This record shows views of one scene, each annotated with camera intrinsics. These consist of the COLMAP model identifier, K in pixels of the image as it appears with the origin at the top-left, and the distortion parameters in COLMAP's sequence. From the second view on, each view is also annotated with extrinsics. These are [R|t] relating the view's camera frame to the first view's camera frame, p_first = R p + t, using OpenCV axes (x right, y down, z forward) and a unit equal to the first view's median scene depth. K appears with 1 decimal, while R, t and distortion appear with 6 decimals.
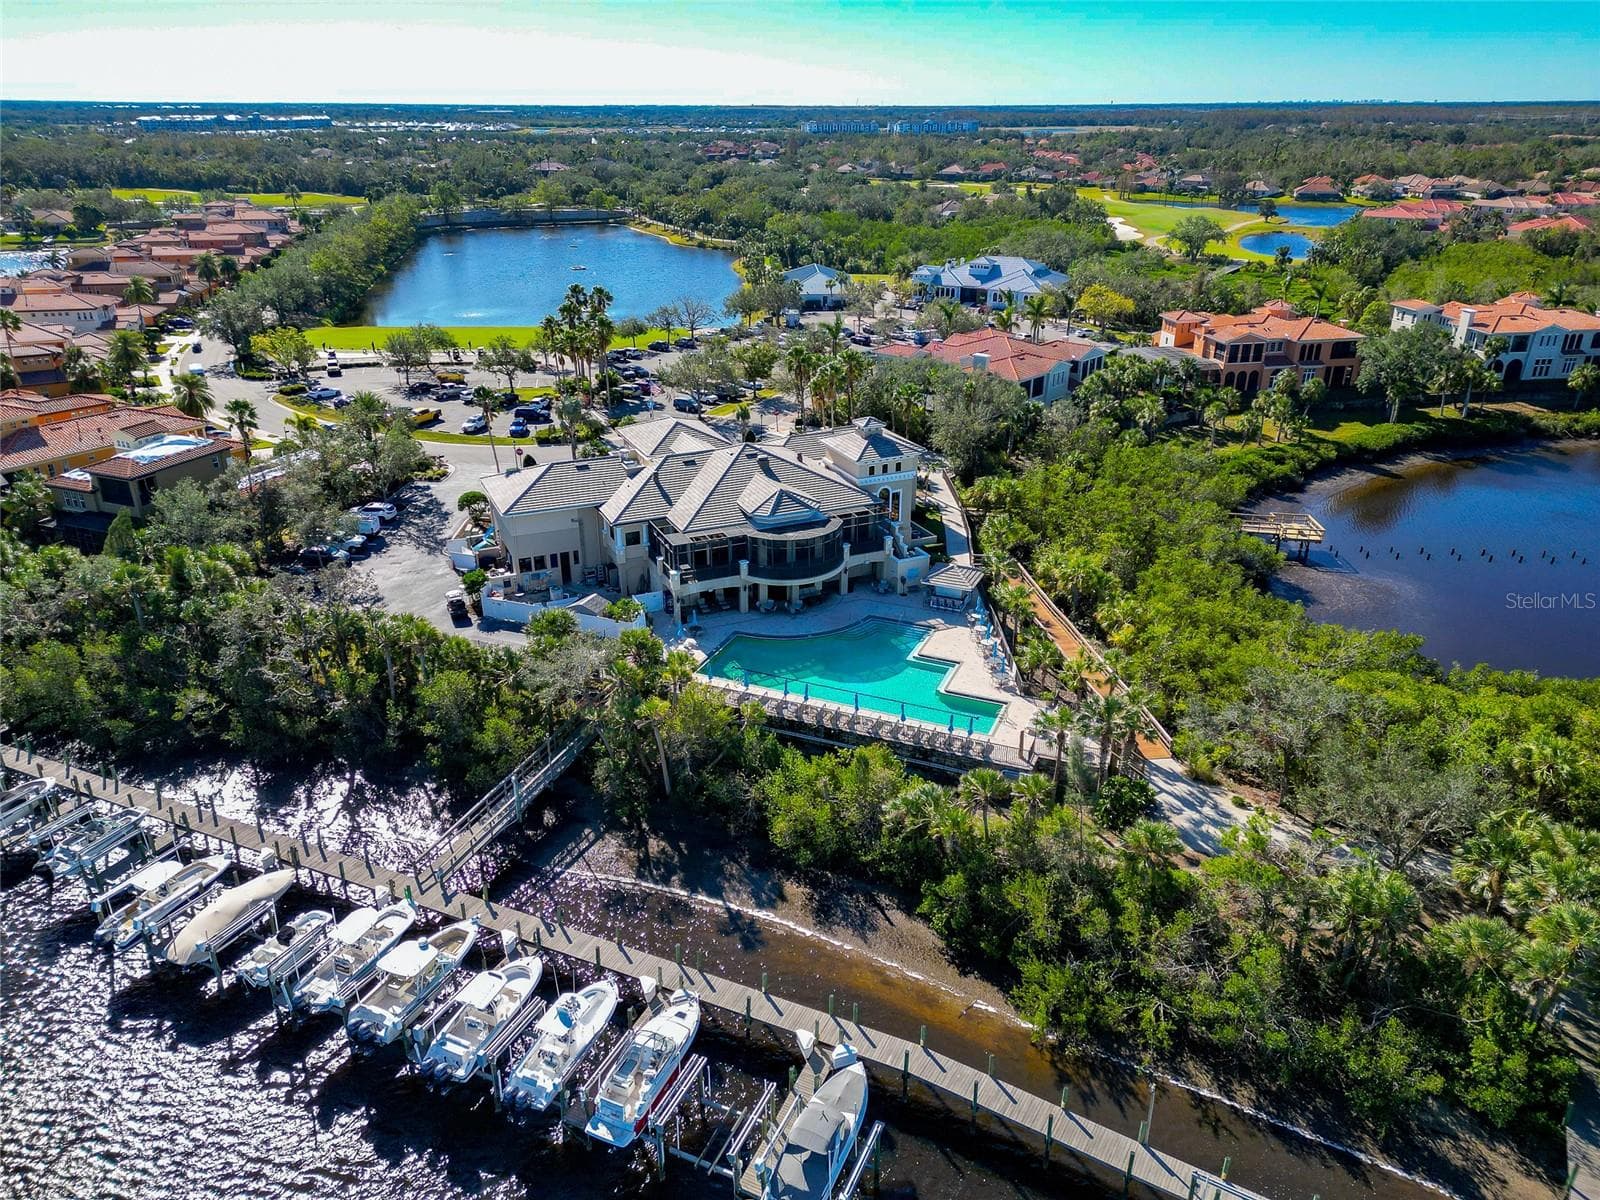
lens RADIAL K [[1078.9, 0, 806.2], [0, 1078.9, 602.1], [0, 0, 1]] dist [-0.052263, -0.003703]
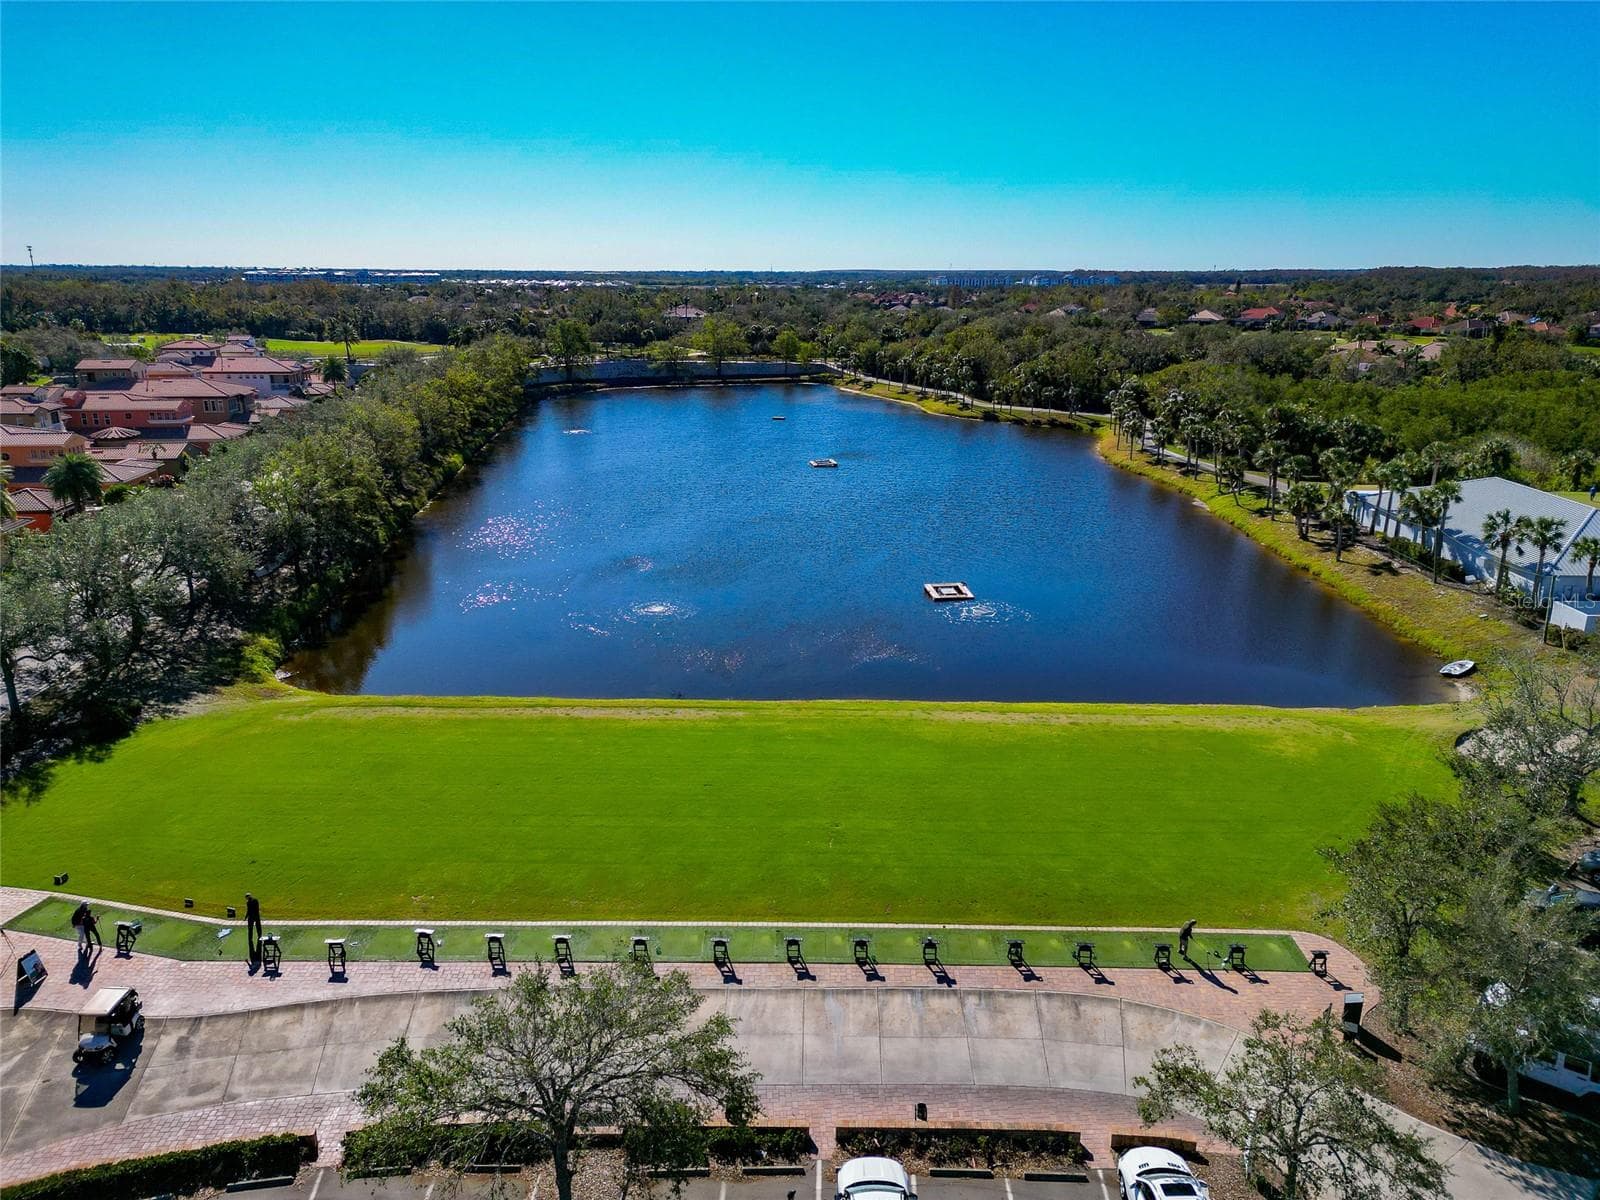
lens RADIAL K [[1078.9, 0, 806.2], [0, 1078.9, 602.1], [0, 0, 1]] dist [-0.052263, -0.003703]
pose [[0.997014, 0.013980, -0.075944, -0.132643], [-0.024222, 0.990458, -0.135668, -0.127495], [0.073323, 0.137102, 0.987839, 0.357520]]
